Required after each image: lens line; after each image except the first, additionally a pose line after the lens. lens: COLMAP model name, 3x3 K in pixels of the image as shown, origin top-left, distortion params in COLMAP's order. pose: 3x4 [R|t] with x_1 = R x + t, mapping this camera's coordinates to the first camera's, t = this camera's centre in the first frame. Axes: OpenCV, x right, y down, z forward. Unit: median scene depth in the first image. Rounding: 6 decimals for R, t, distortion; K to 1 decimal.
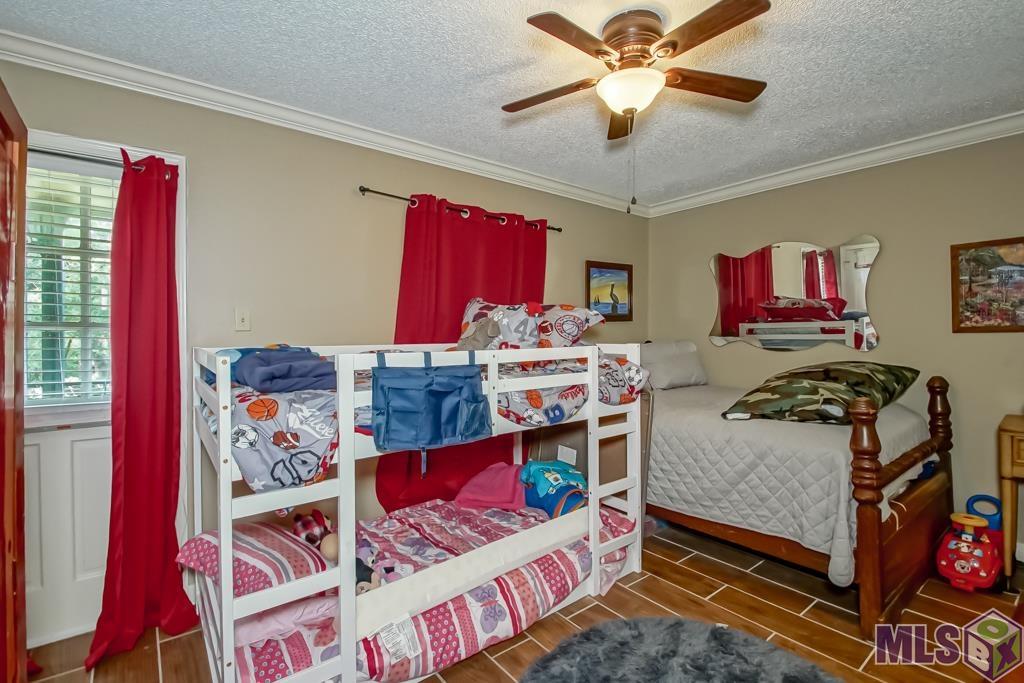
lens RADIAL K [[462.3, 0, 504.6], [0, 462.3, 345.7], [0, 0, 1]] dist [0.000642, -0.000401]
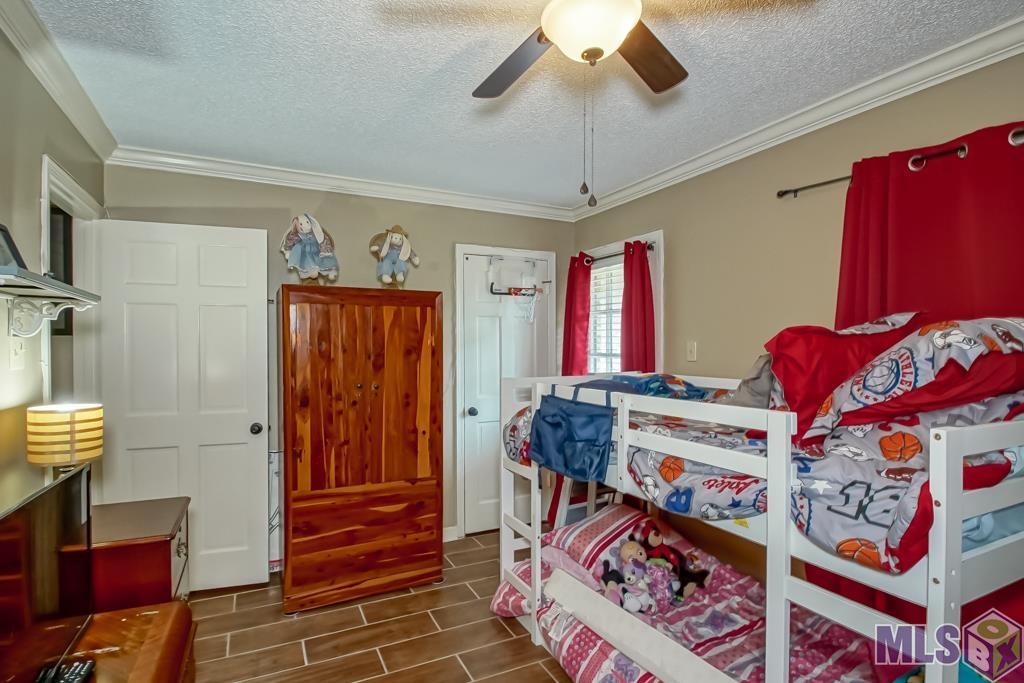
lens RADIAL K [[530.5, 0, 510.9], [0, 530.5, 356.5], [0, 0, 1]] dist [-0.002665, -0.000255]
pose [[-0.199485, 0.025912, -0.979558, 1.012262], [-0.023791, 0.999228, 0.031278, -0.088693], [0.979612, 0.029544, -0.198715, 0.999010]]
